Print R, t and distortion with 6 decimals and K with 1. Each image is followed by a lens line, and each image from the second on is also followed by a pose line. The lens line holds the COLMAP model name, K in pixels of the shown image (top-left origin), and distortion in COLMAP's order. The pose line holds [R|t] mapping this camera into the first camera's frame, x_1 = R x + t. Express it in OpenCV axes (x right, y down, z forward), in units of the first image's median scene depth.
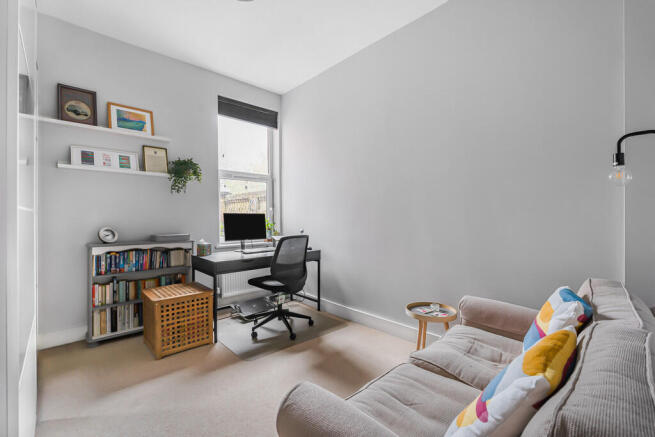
lens RADIAL K [[294.3, 0, 327.4], [0, 294.3, 219.2], [0, 0, 1]] dist [-0.000918, -0.000289]
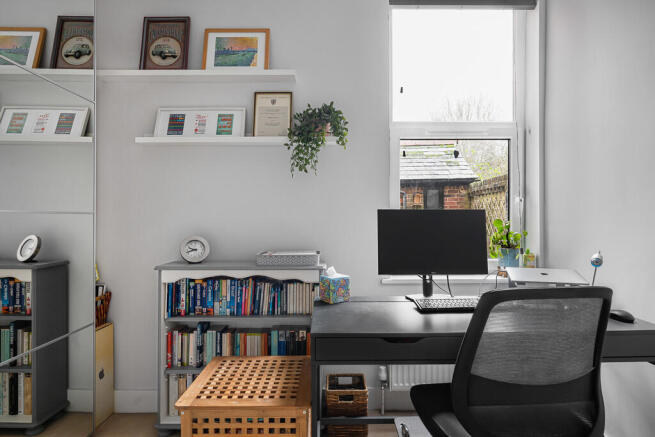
lens RADIAL K [[391.2, 0, 327.3], [0, 391.2, 224.5], [0, 0, 1]] dist [-0.009265, -0.000510]
pose [[0.737298, 0.010553, -0.675486, -0.014156], [-0.003200, 0.999921, 0.012129, -0.006148], [0.675561, -0.006781, 0.737273, 0.565791]]
